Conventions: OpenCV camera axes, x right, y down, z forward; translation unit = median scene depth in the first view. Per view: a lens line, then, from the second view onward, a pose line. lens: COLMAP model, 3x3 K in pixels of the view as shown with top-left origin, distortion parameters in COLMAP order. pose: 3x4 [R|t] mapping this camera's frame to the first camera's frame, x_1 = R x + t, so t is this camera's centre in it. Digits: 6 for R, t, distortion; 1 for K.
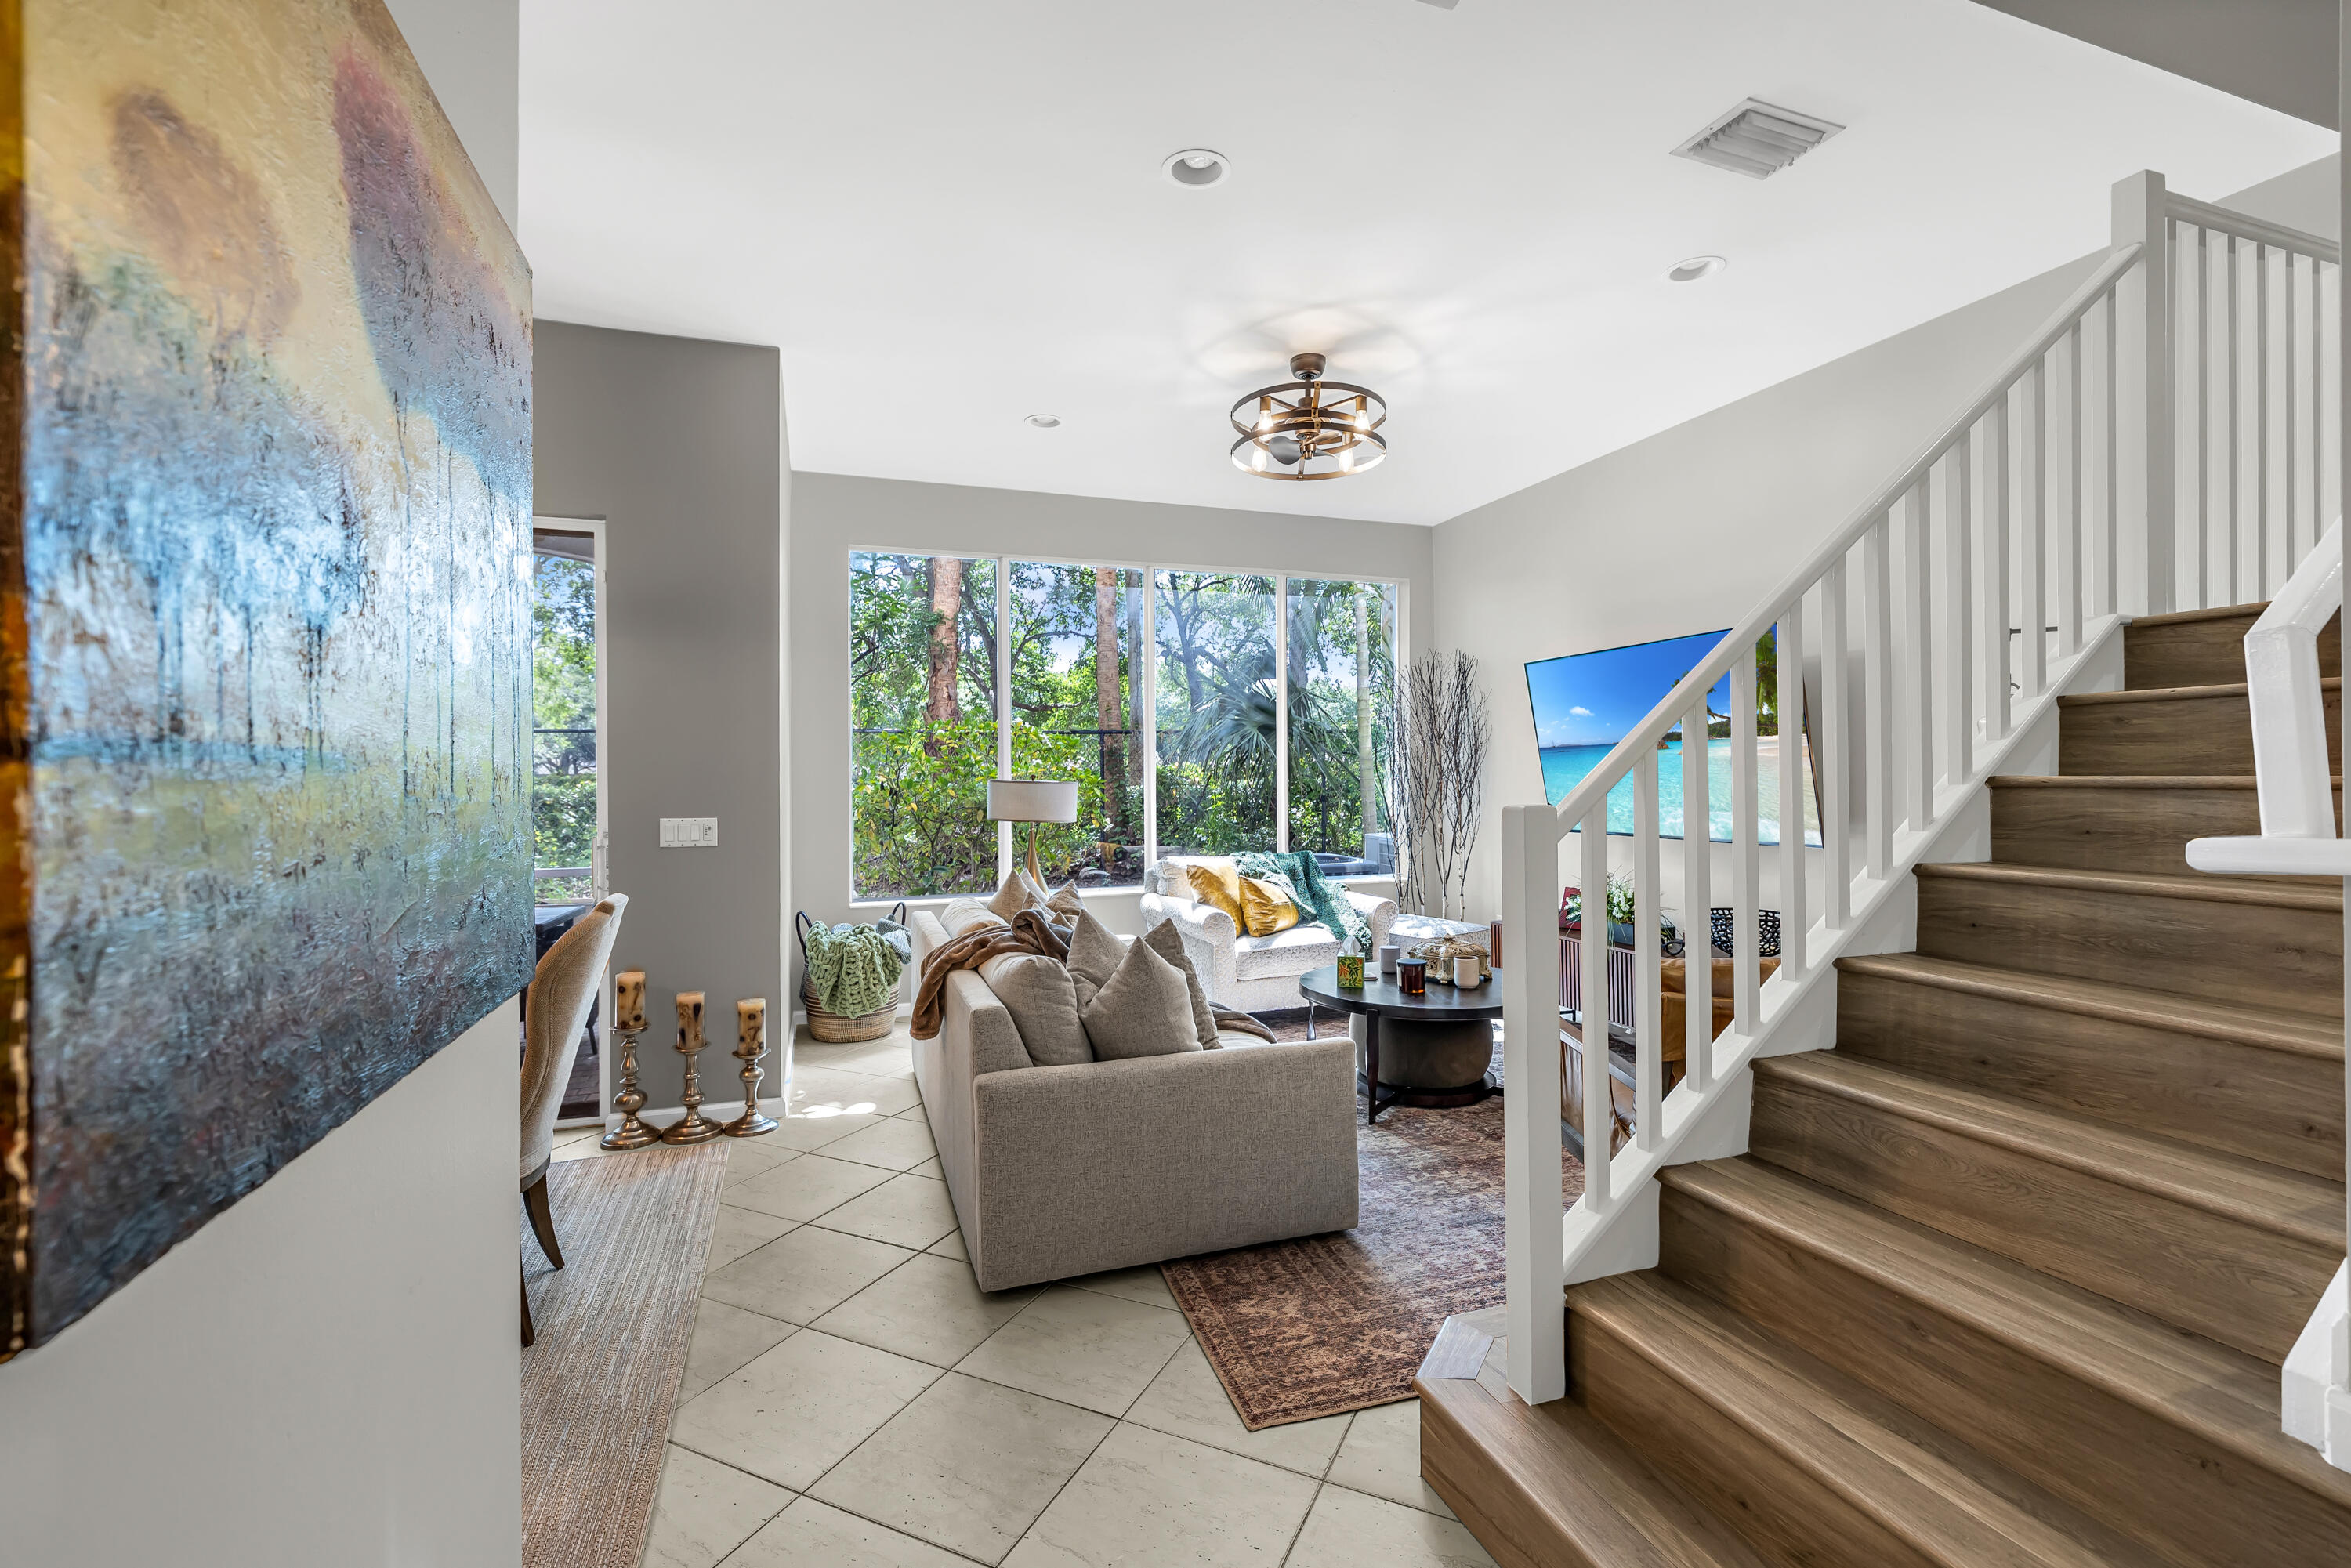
lens RADIAL K [[1035.0, 0, 1175.5], [0, 1035.0, 784.0], [0, 0, 1]] dist [-0.001977, -0.000455]
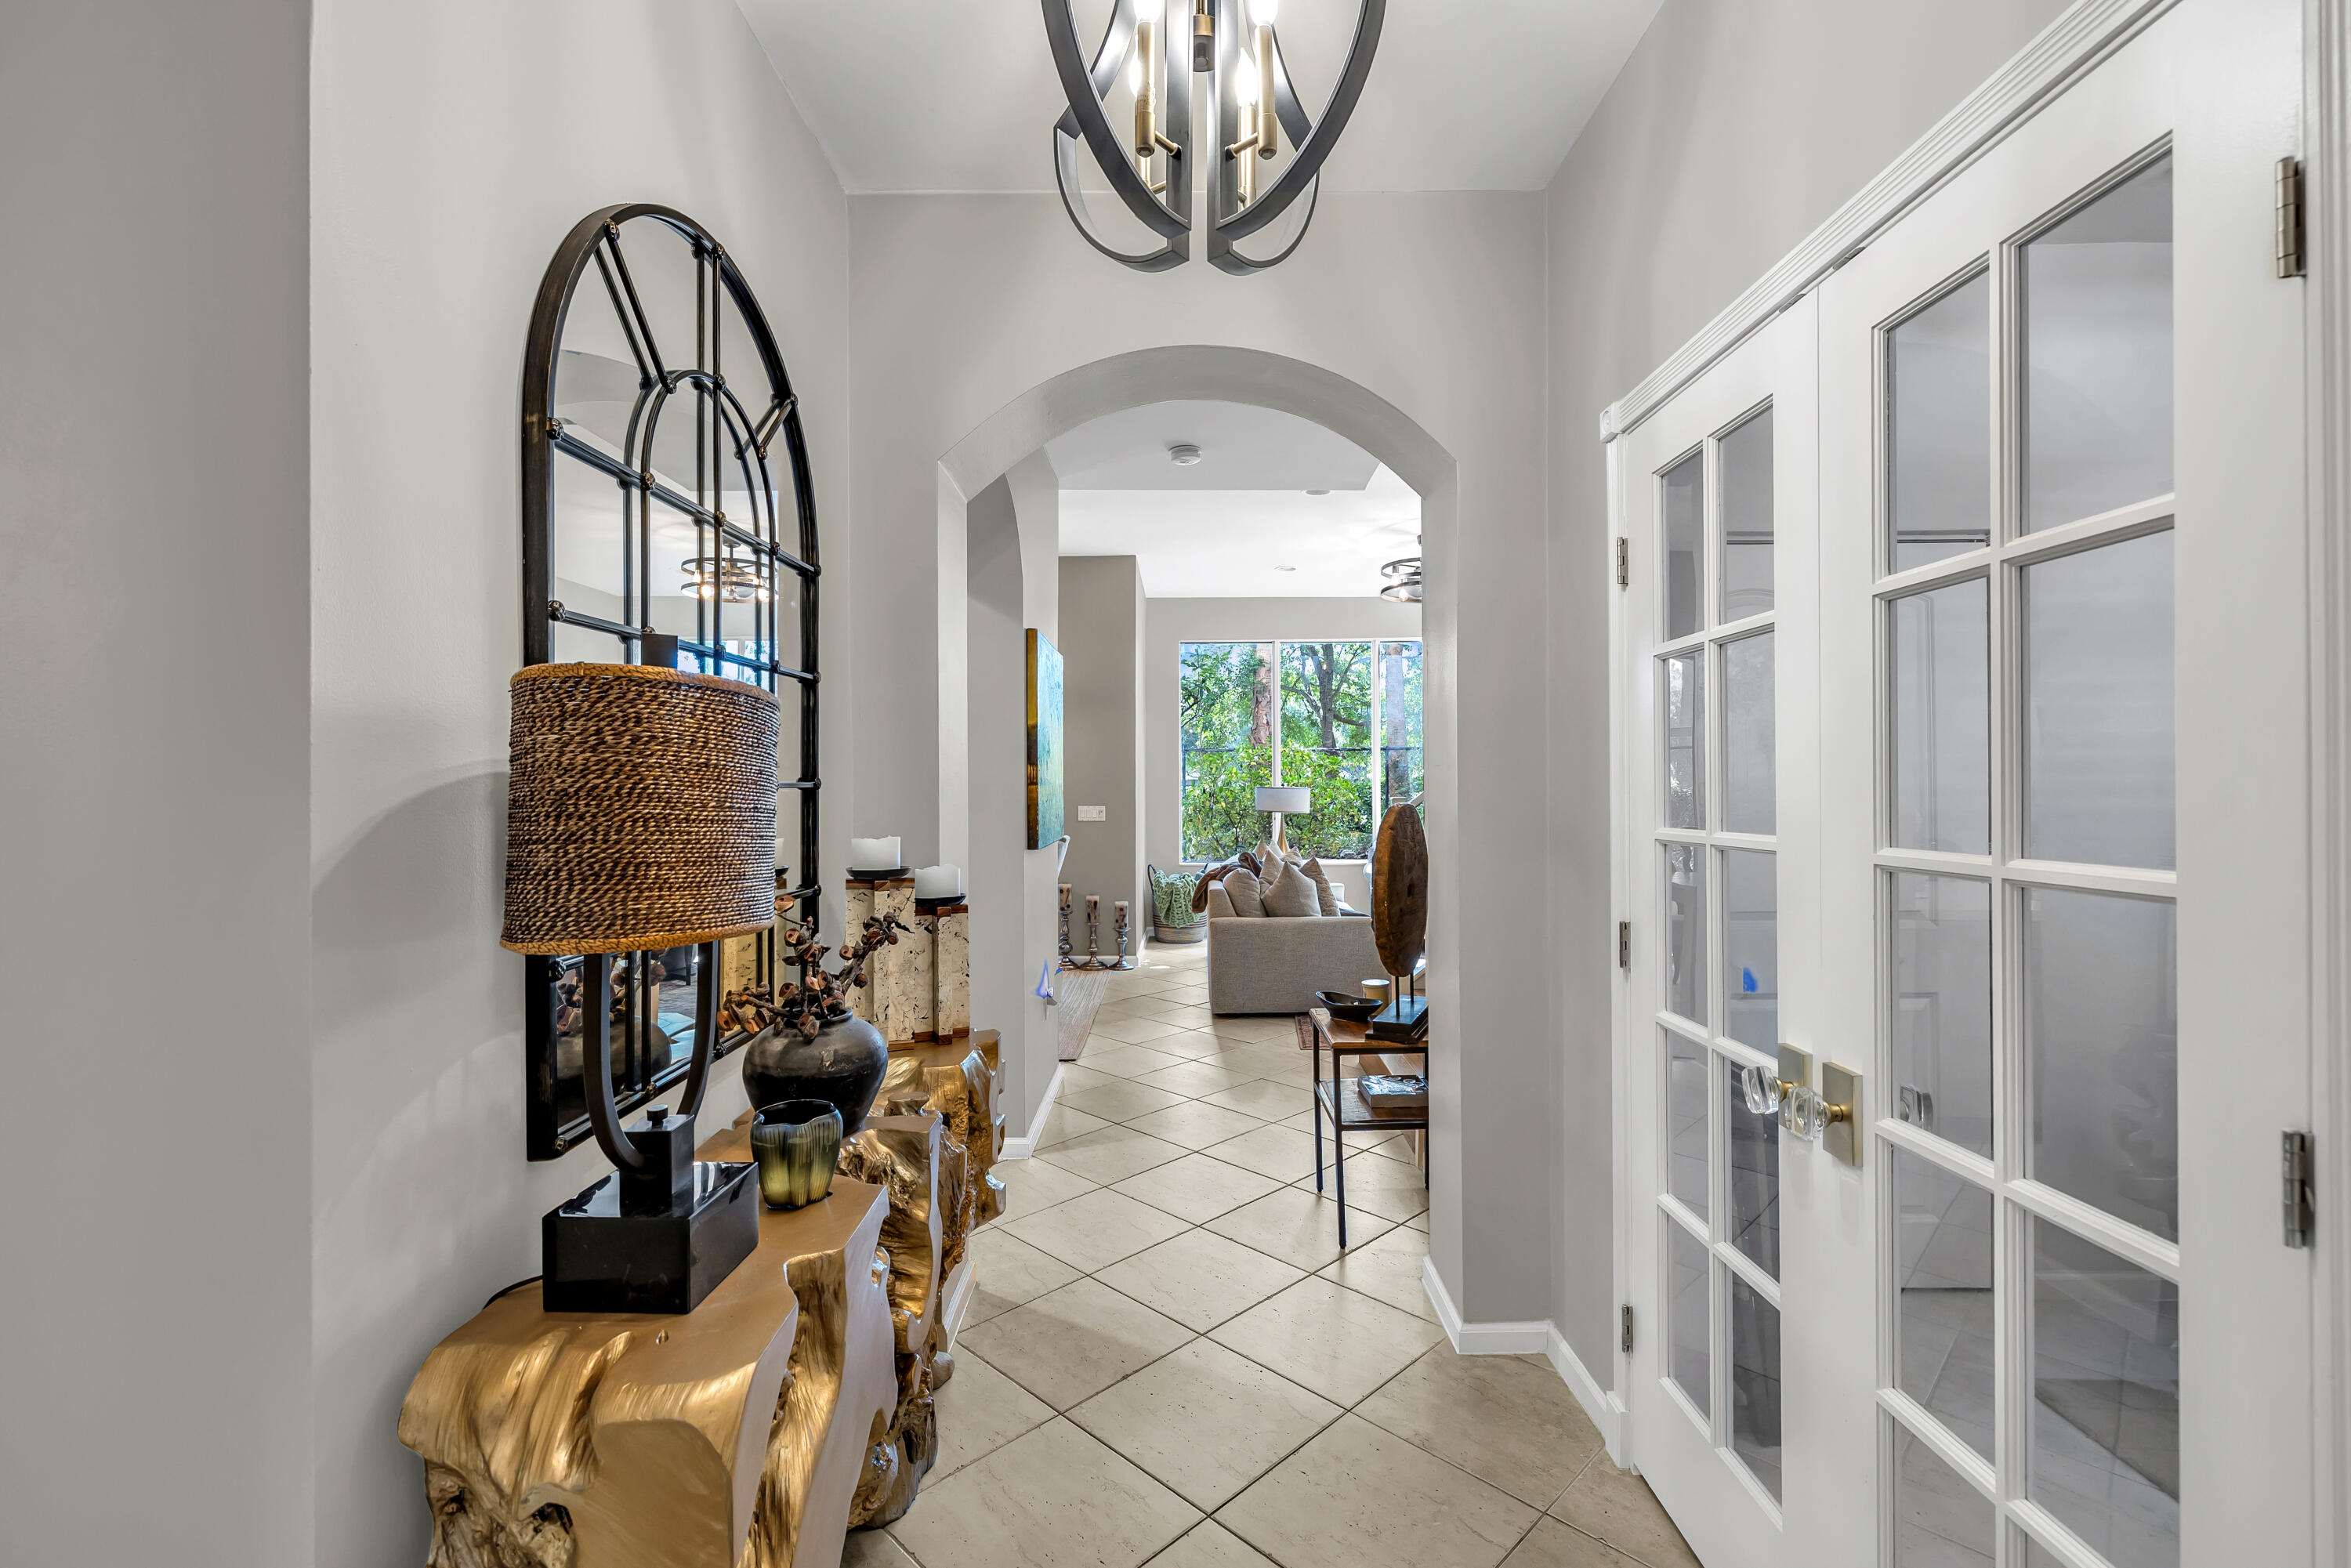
lens RADIAL K [[1035.0, 0, 1175.5], [0, 1035.0, 784.0], [0, 0, 1]] dist [-0.001977, -0.000455]
pose [[0.940325, -0.002178, -0.340272, 0.239560], [0.000016, 0.999980, -0.006357, 0.002358], [0.340279, 0.005973, 0.940306, -0.547539]]
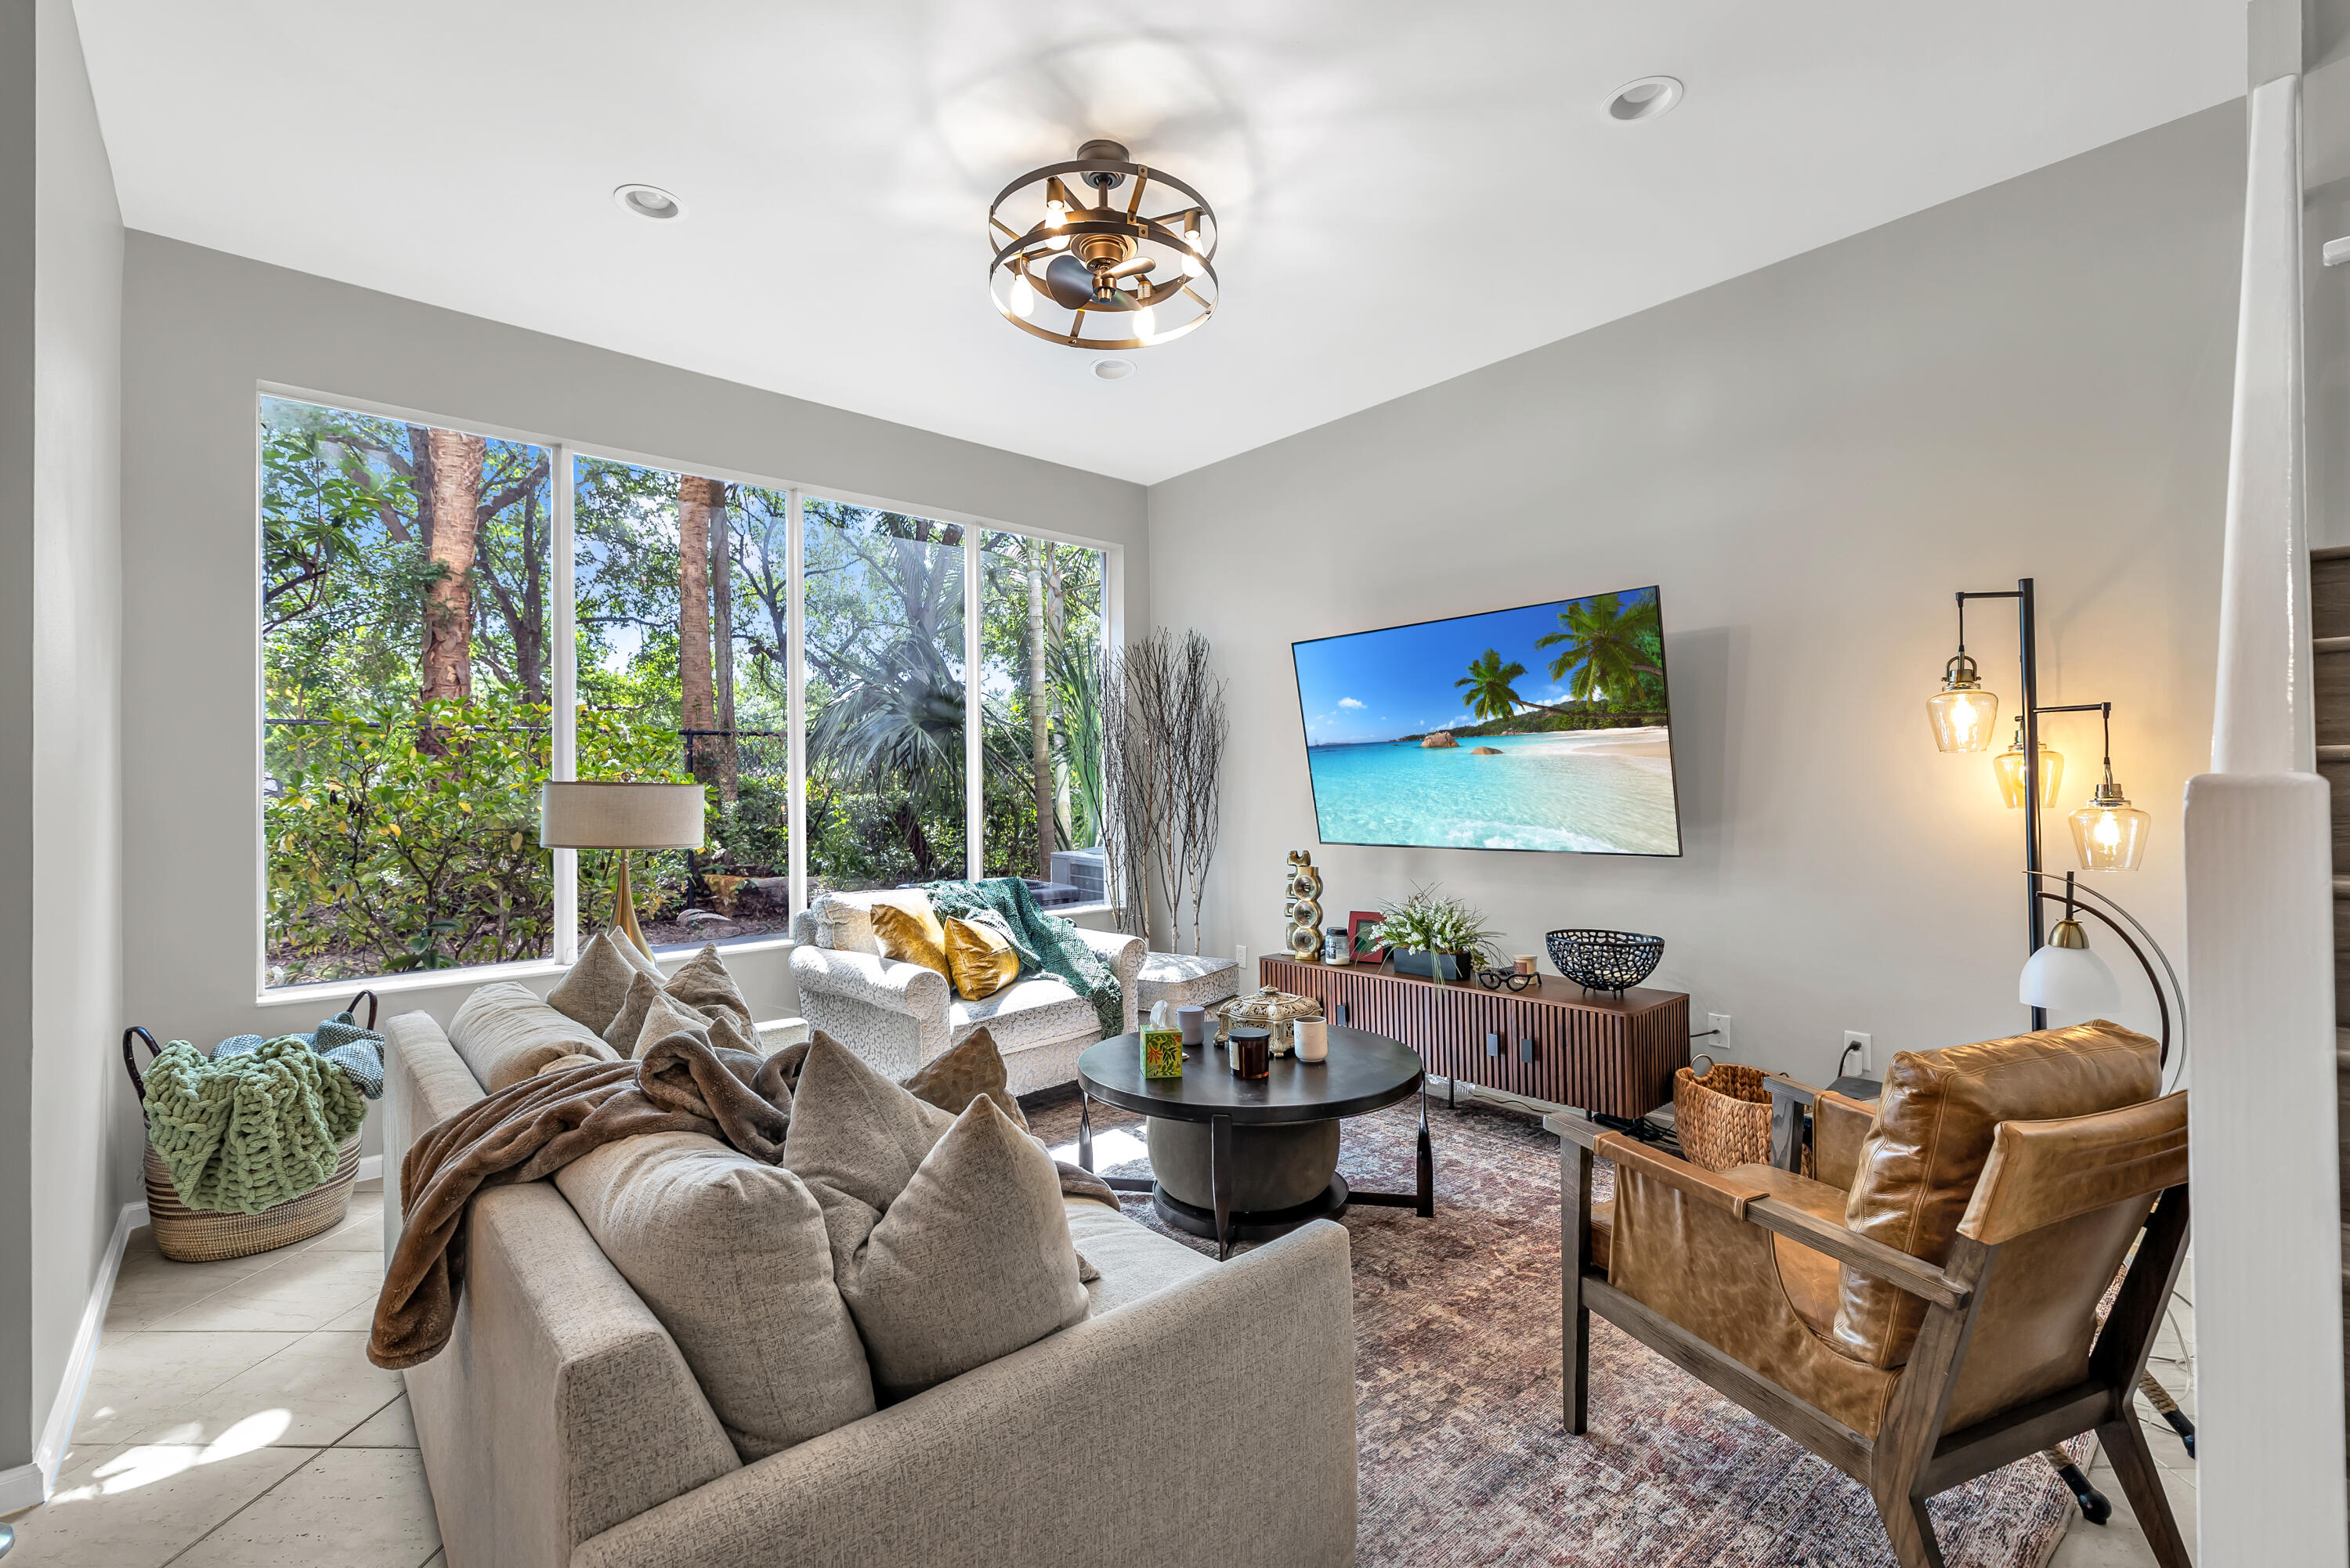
lens RADIAL K [[1026.1, 0, 1184.5], [0, 1026.1, 788.9], [0, 0, 1]] dist [0.001149, 0.000076]
pose [[0.919601, -0.001528, 0.392850, -0.066476], [0.006710, 0.999908, -0.011819, 0.009656], [-0.392795, 0.013505, 0.919527, 0.279378]]
